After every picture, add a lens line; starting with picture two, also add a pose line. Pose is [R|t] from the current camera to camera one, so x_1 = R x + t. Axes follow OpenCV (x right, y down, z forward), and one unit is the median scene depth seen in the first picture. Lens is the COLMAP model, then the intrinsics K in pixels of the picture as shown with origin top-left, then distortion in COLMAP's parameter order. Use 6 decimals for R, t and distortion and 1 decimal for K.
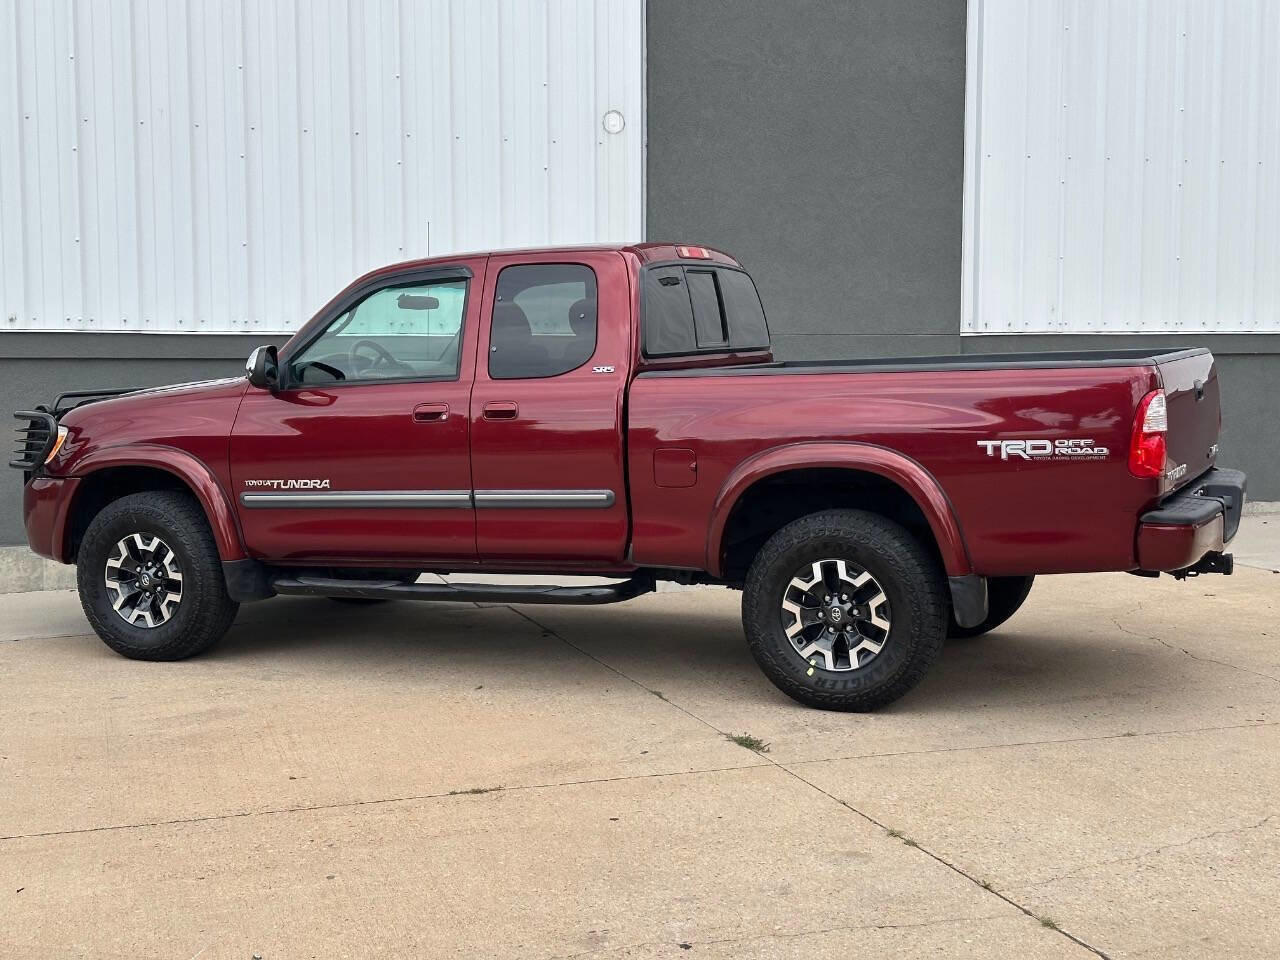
lens RADIAL K [[1795.4, 0, 637.0], [0, 1795.4, 480.2], [0, 0, 1]] dist [0.121330, 0.000000]
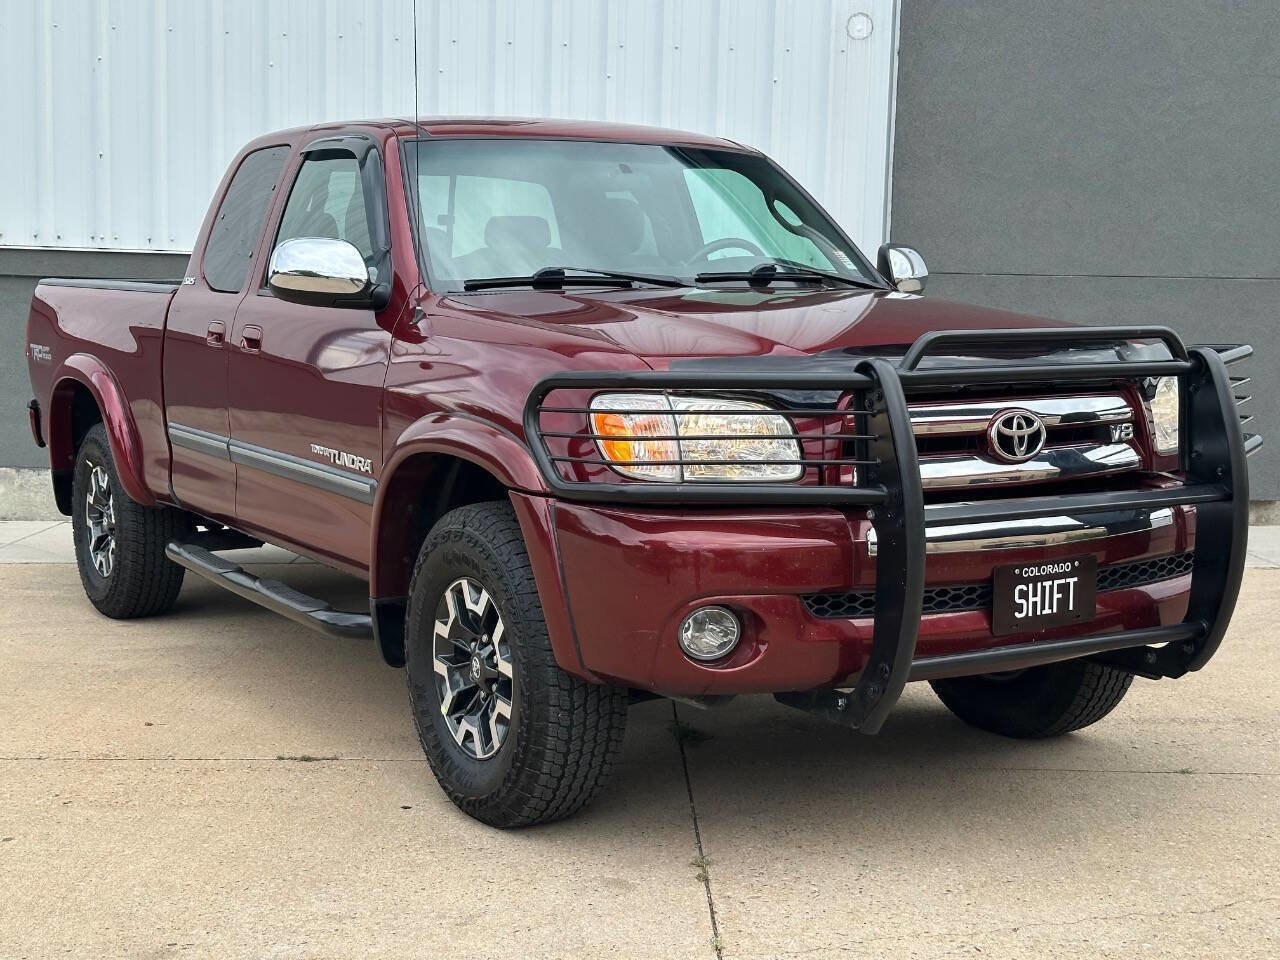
lens RADIAL K [[1795.4, 0, 629.2], [0, 1795.4, 488.3], [0, 0, 1]] dist [0.121330, 0.000000]
pose [[0.951489, 0.052301, -0.303204, 0.254136], [-0.048325, 0.998619, 0.020607, 0.019094], [0.303863, -0.004955, 0.952703, 0.208111]]
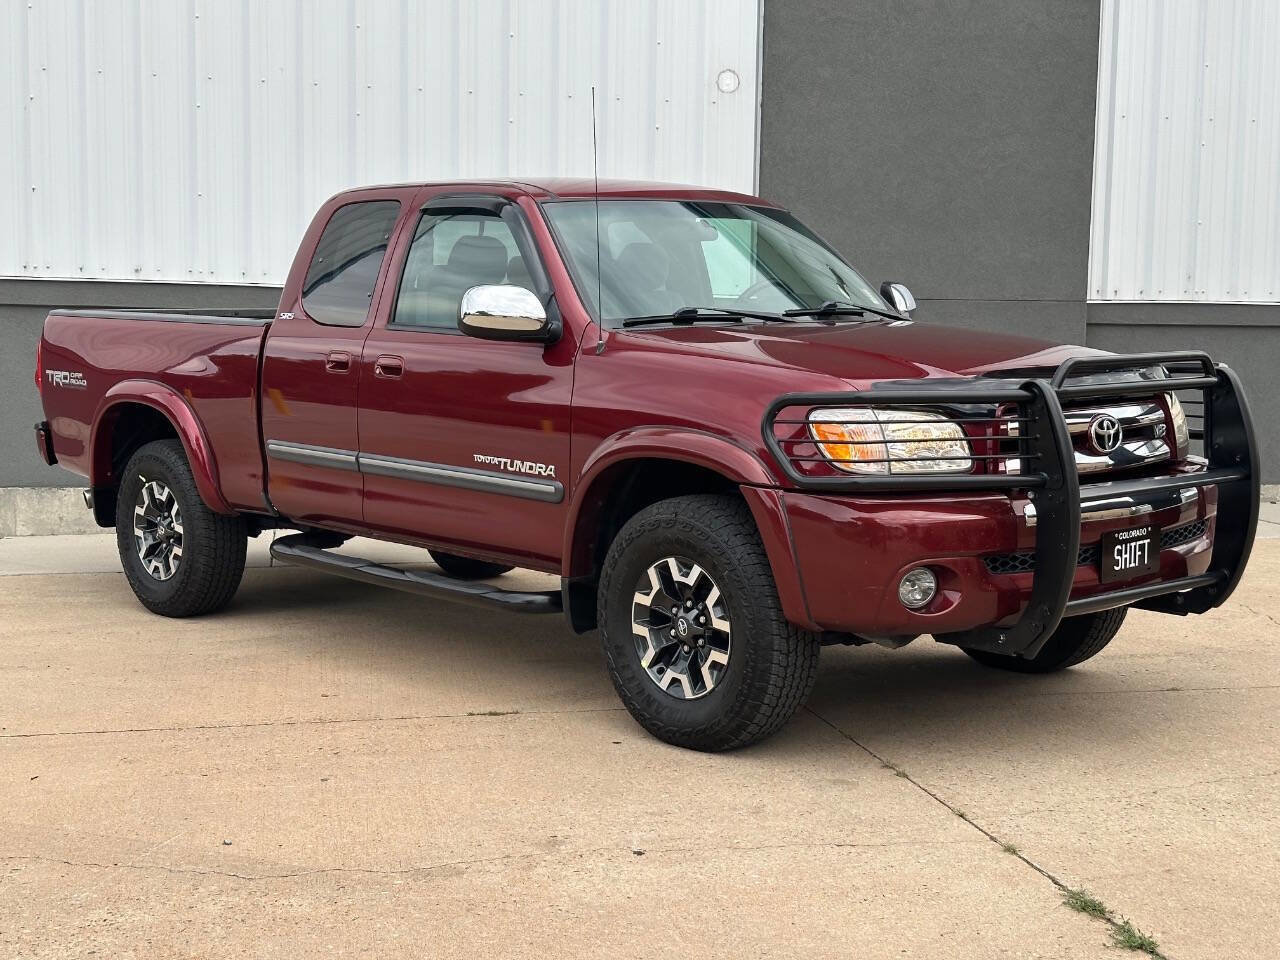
lens RADIAL K [[1795.4, 0, 619.5], [0, 1795.4, 494.8], [0, 0, 1]] dist [0.121330, 0.000000]
pose [[0.992598, 0.026260, -0.118571, 0.083027], [-0.024953, 0.999610, 0.012501, 0.029417], [0.118853, -0.009450, 0.992867, 0.002988]]
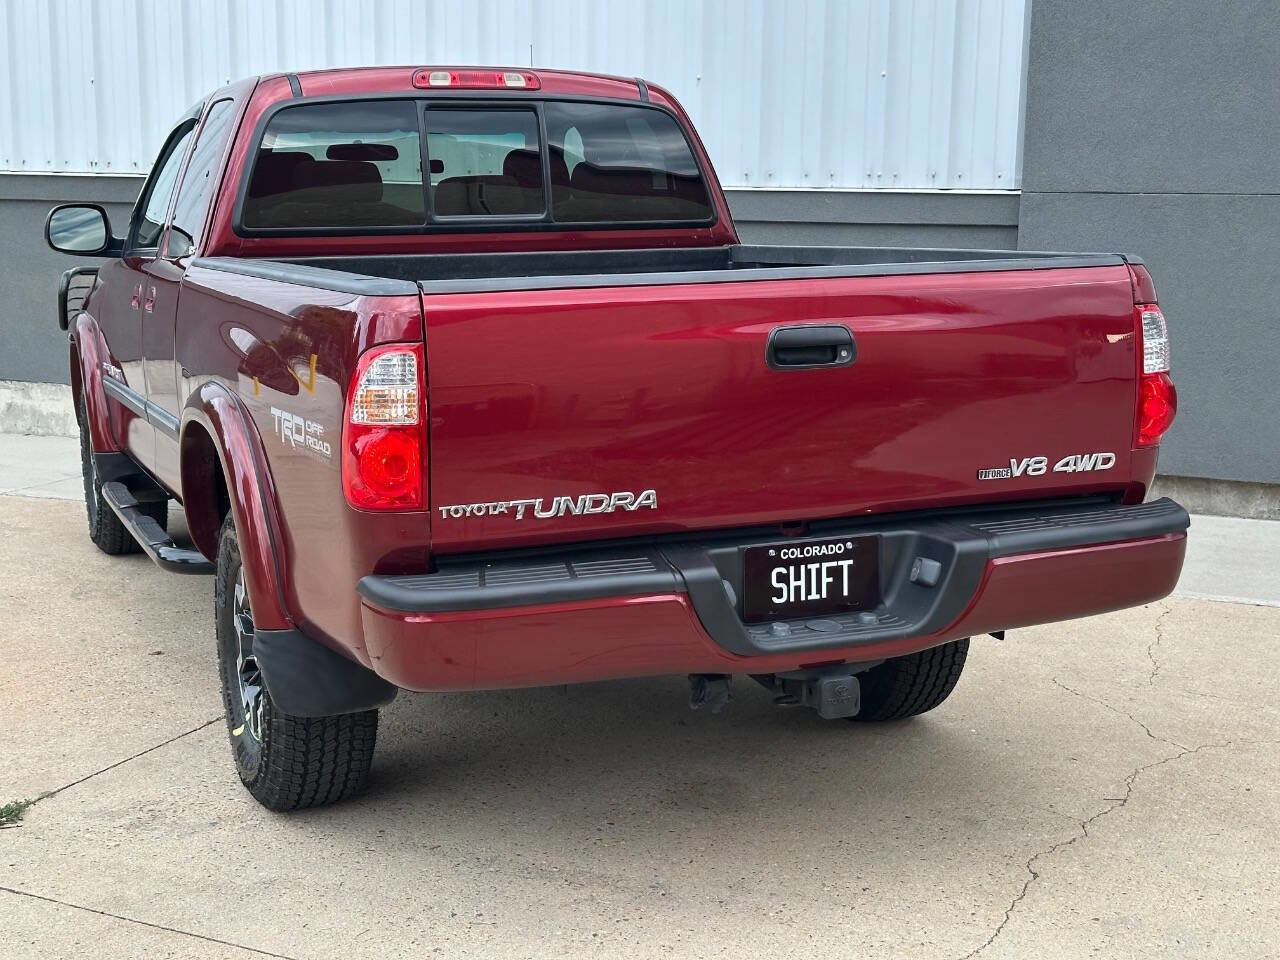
lens RADIAL K [[1795.4, 0, 628.0], [0, 1795.4, 472.6], [0, 0, 1]] dist [0.121330, 0.000000]
pose [[0.723254, 0.124350, -0.679295, 0.627571], [-0.064218, 0.991503, 0.113129, -0.069226], [0.687590, -0.038198, 0.725094, 0.617149]]
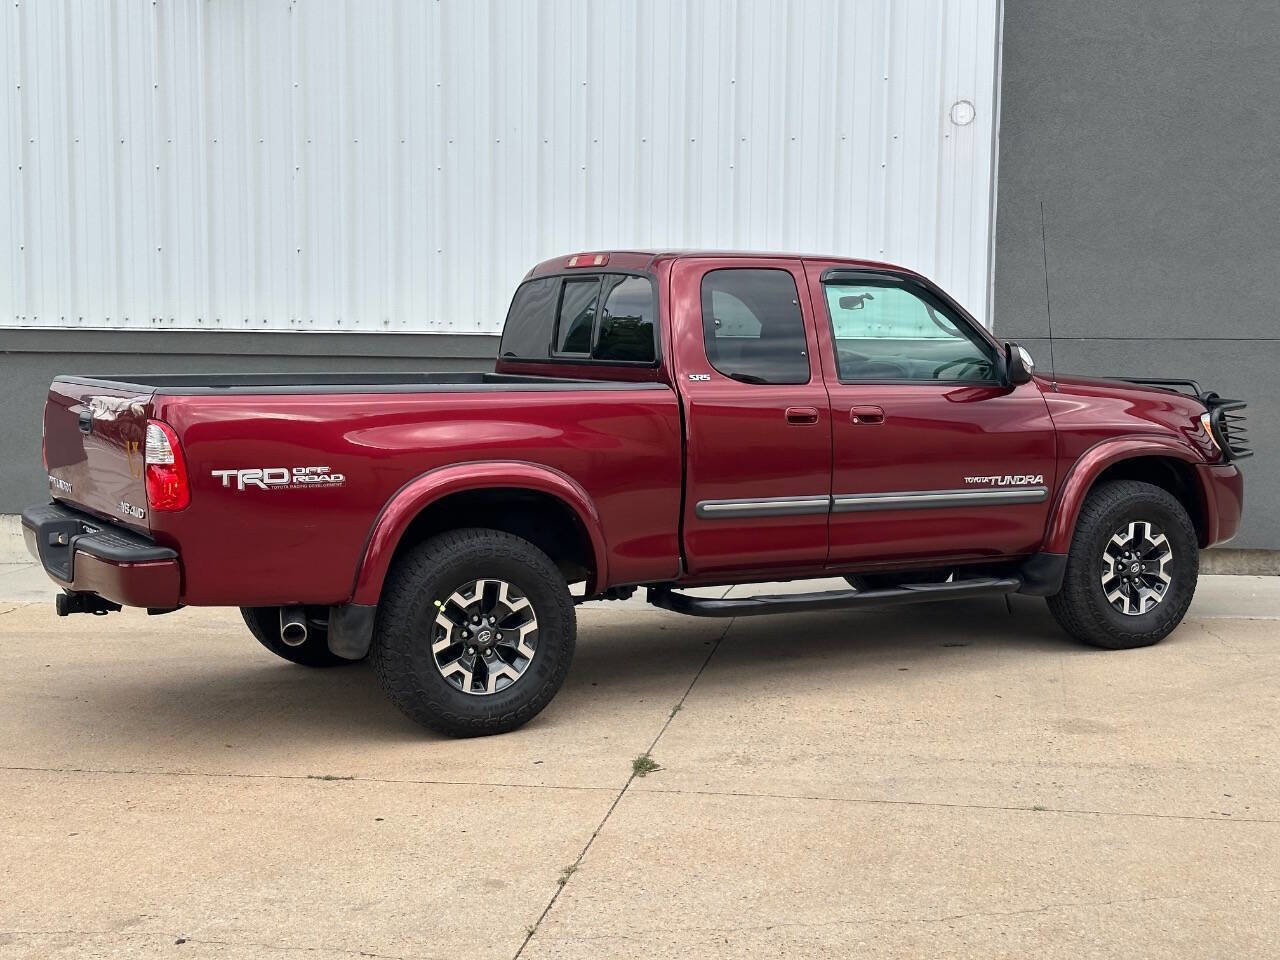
lens RADIAL K [[1795.4, 0, 633.5], [0, 1795.4, 477.1], [0, 0, 1]] dist [0.121330, 0.000000]
pose [[0.882559, 0.045220, -0.468022, 0.461730], [-0.045061, 0.998918, 0.011544, -0.017918], [0.468038, 0.010901, 0.883641, 0.132303]]
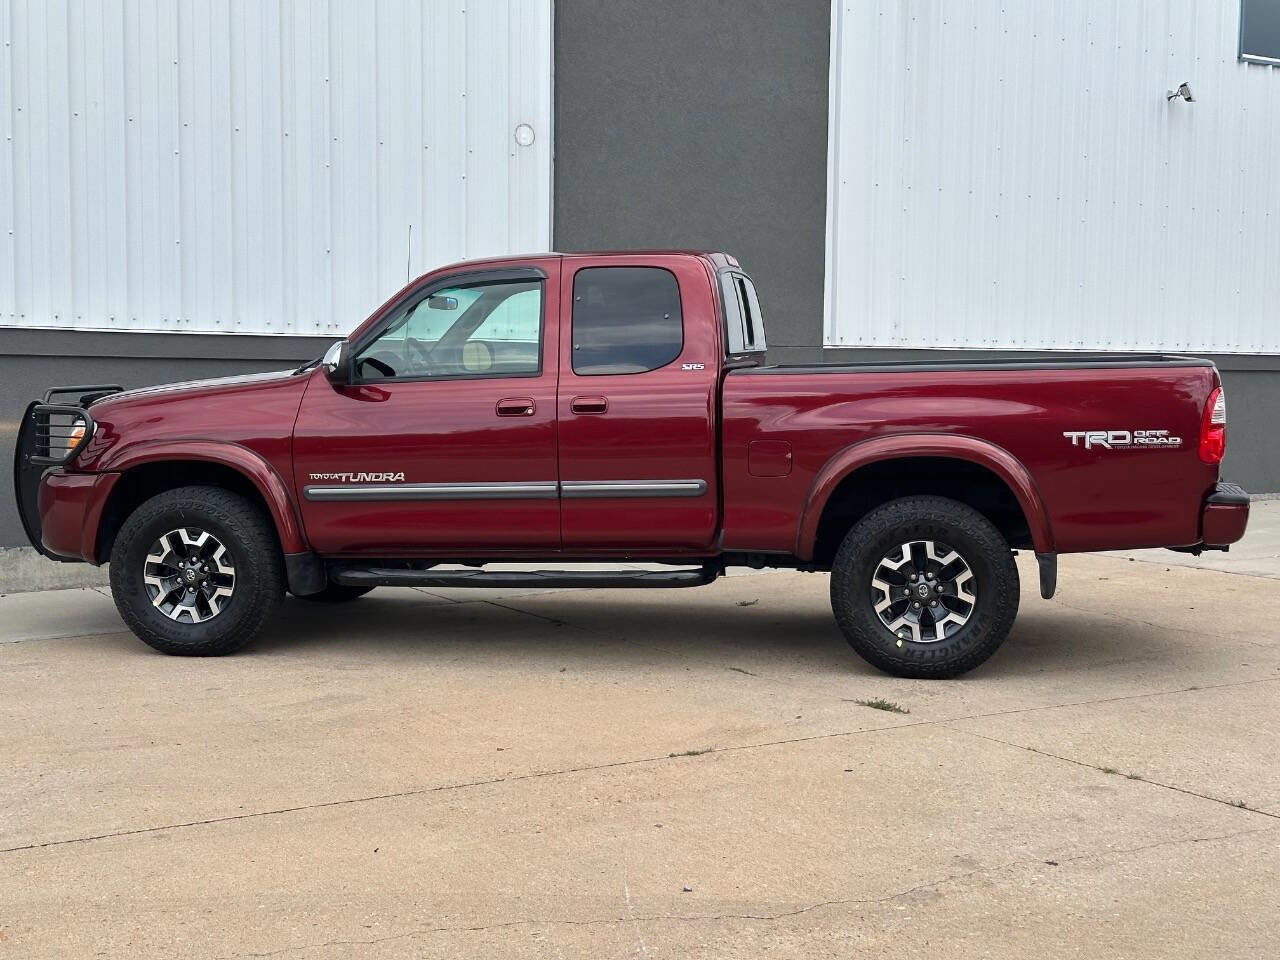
lens RADIAL K [[1795.4, 0, 635.3], [0, 1795.4, 499.0], [0, 0, 1]] dist [0.121330, 0.000000]
pose [[0.971523, -0.004727, 0.236898, -0.316177], [0.005357, 0.999984, -0.002015, 0.019429], [-0.236885, 0.003226, 0.971532, -0.027748]]
